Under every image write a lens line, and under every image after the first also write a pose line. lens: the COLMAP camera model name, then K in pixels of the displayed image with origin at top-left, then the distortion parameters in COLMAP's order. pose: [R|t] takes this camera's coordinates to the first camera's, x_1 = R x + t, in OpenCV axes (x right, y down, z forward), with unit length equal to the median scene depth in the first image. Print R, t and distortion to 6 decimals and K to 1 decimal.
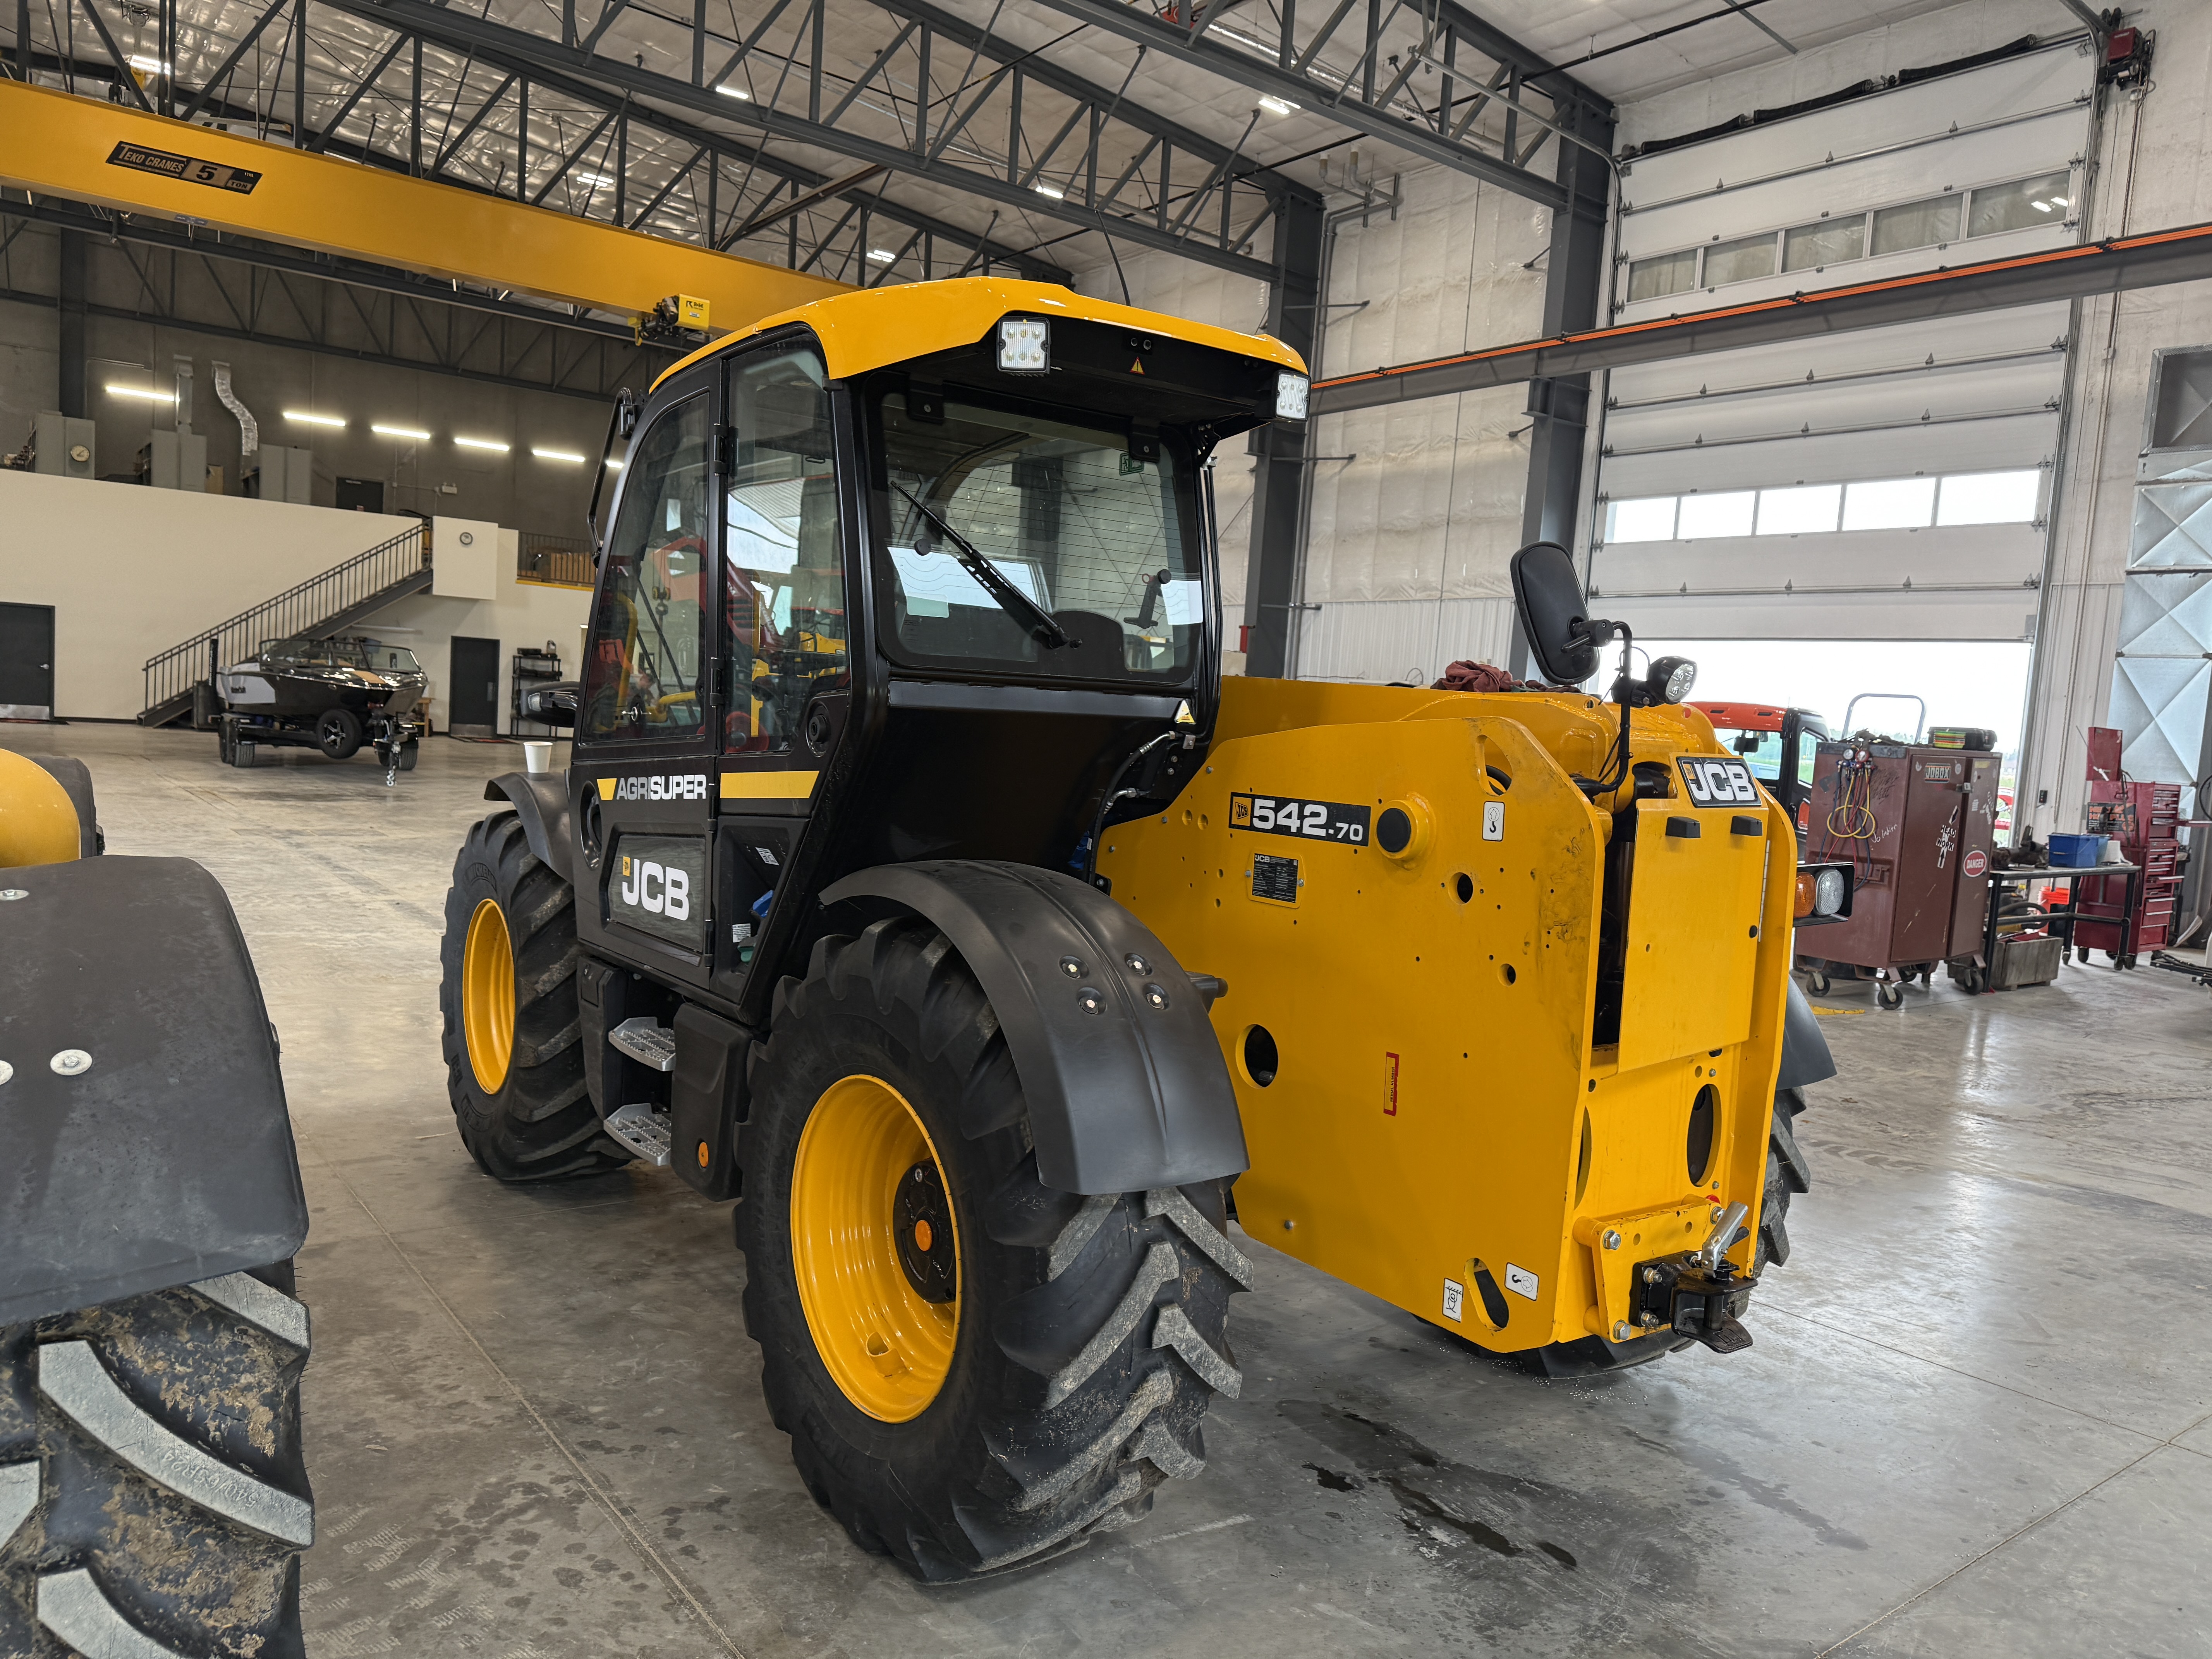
lens RADIAL K [[1559.9, 0, 1109.0], [0, 1559.9, 831.6], [0, 0, 1]] dist [-0.000168, -0.003415]
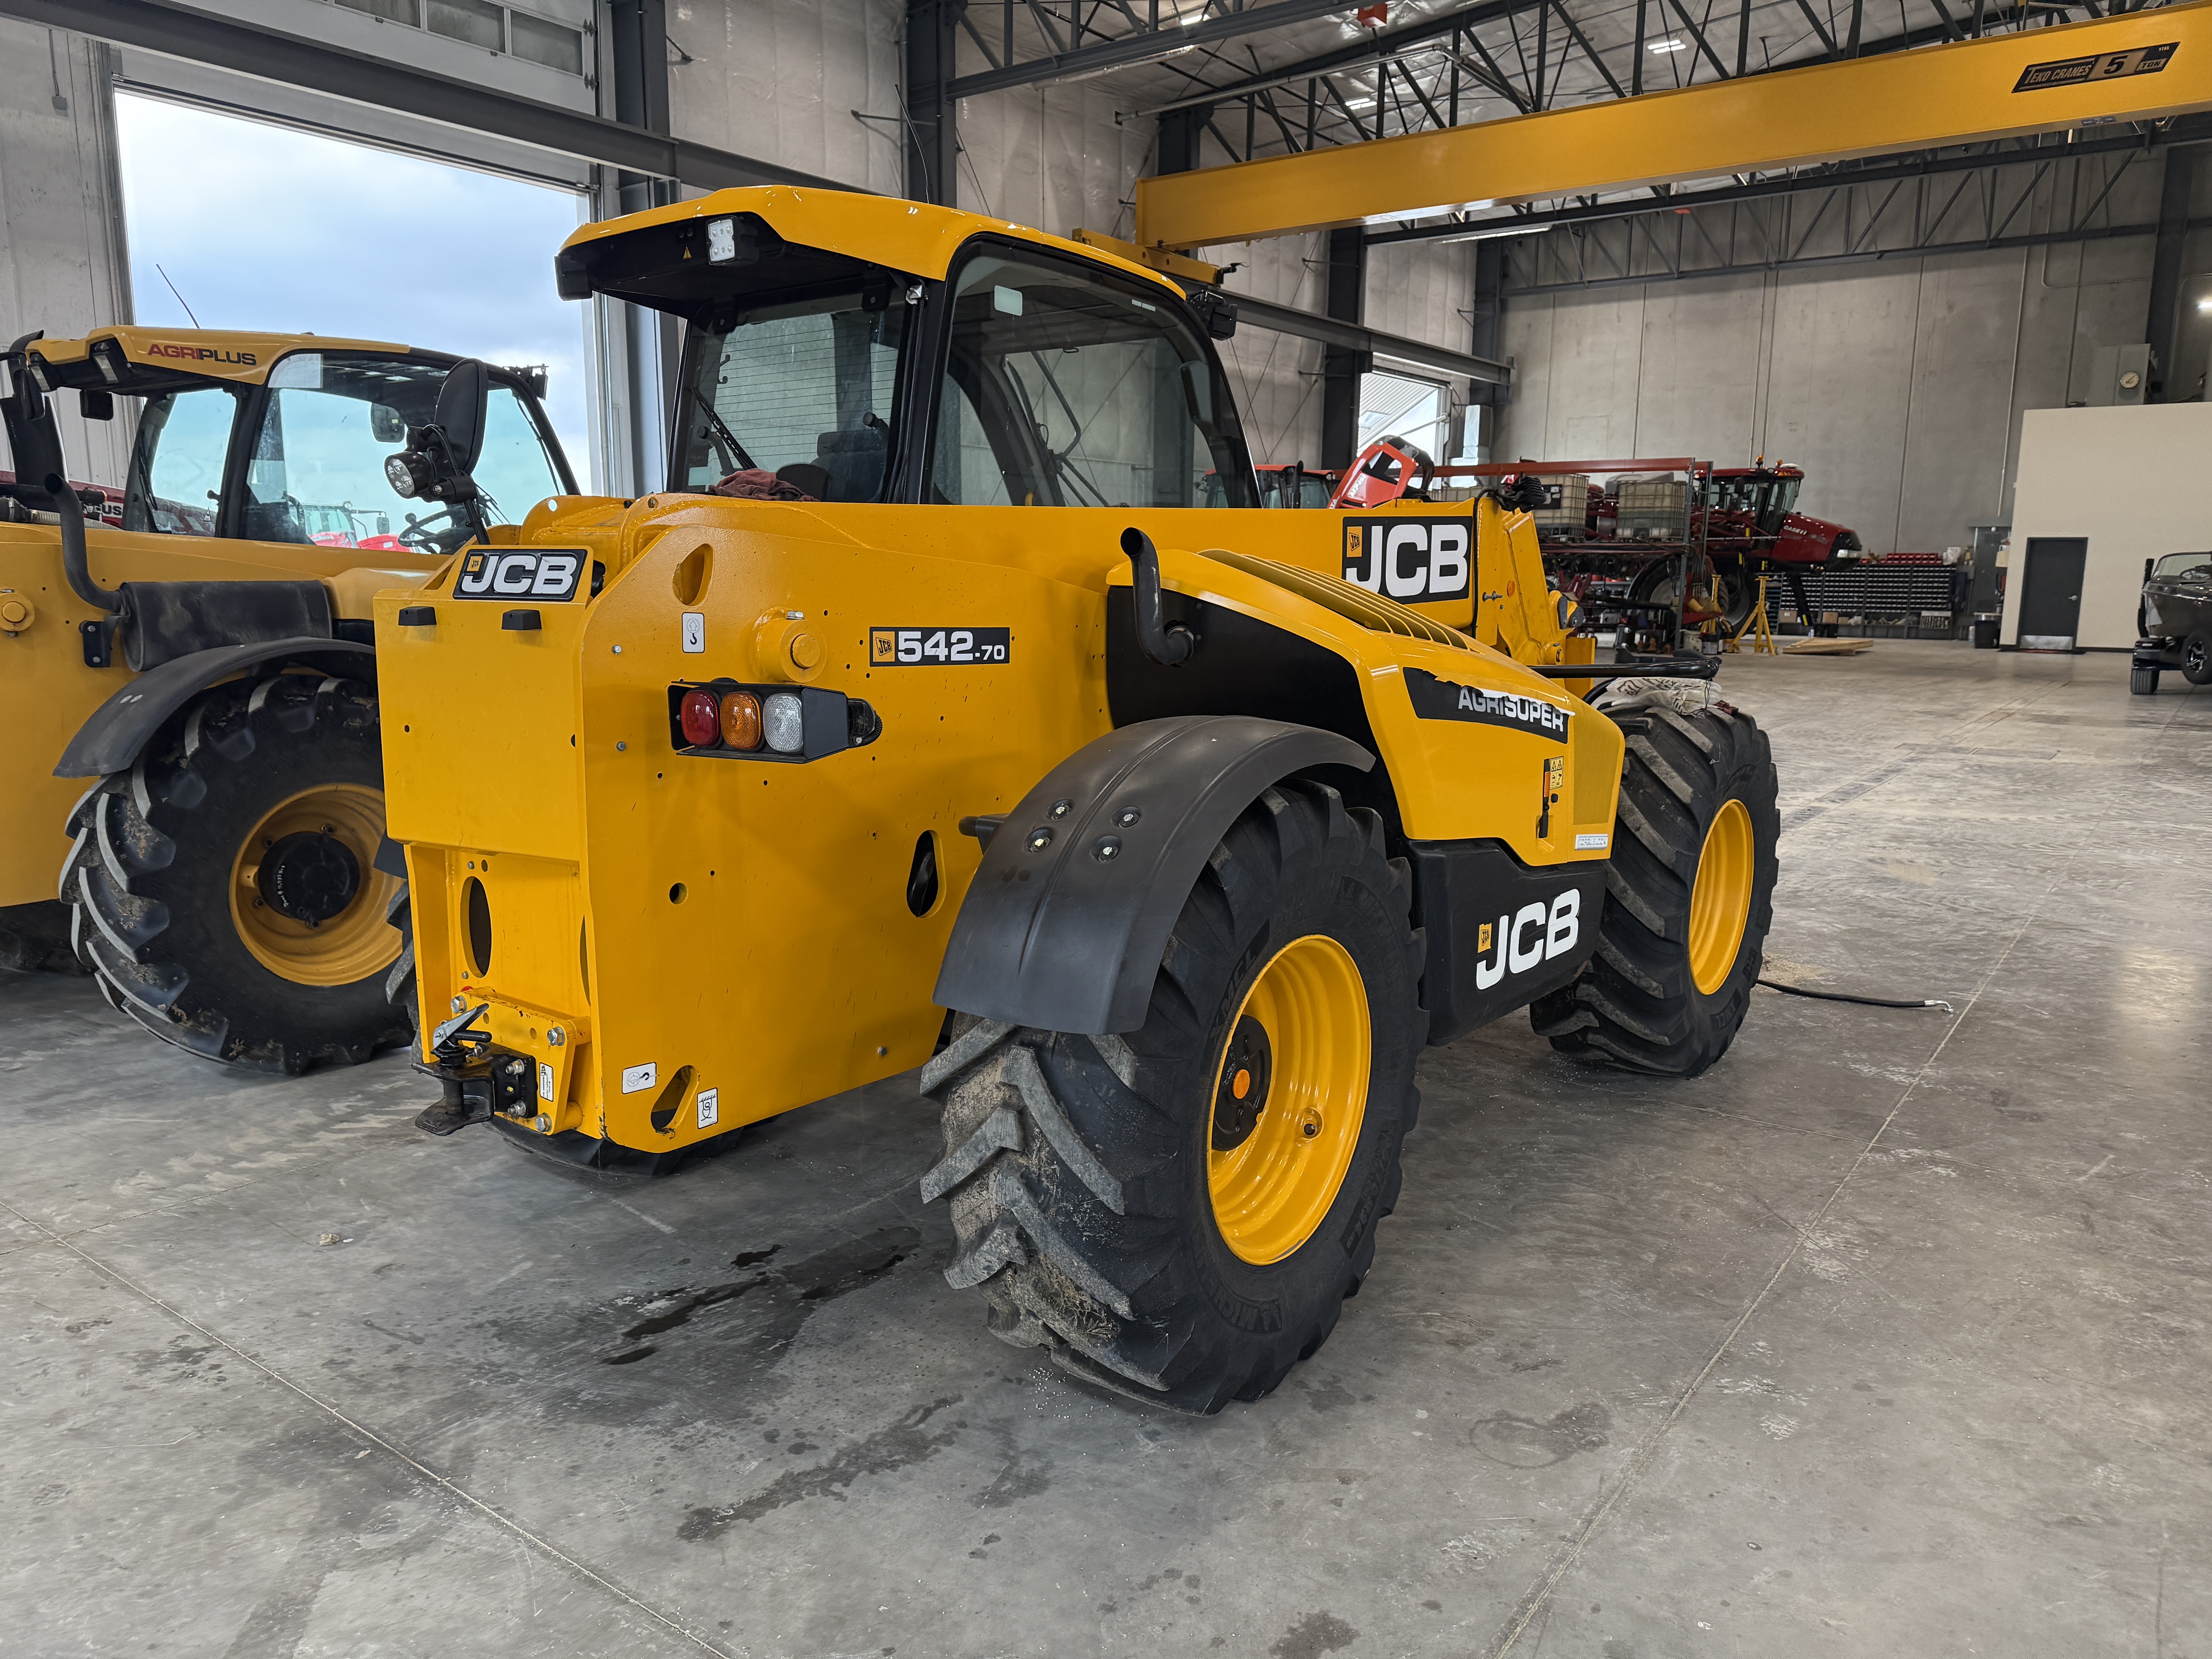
lens RADIAL K [[1559.9, 0, 1112.2], [0, 1559.9, 836.9], [0, 0, 1]] dist [-0.000168, -0.003415]
pose [[0.279107, 0.099965, -0.955043, 1.115096], [-0.062278, 0.994357, 0.085879, 0.018881], [0.958238, 0.035509, 0.283757, 0.852013]]
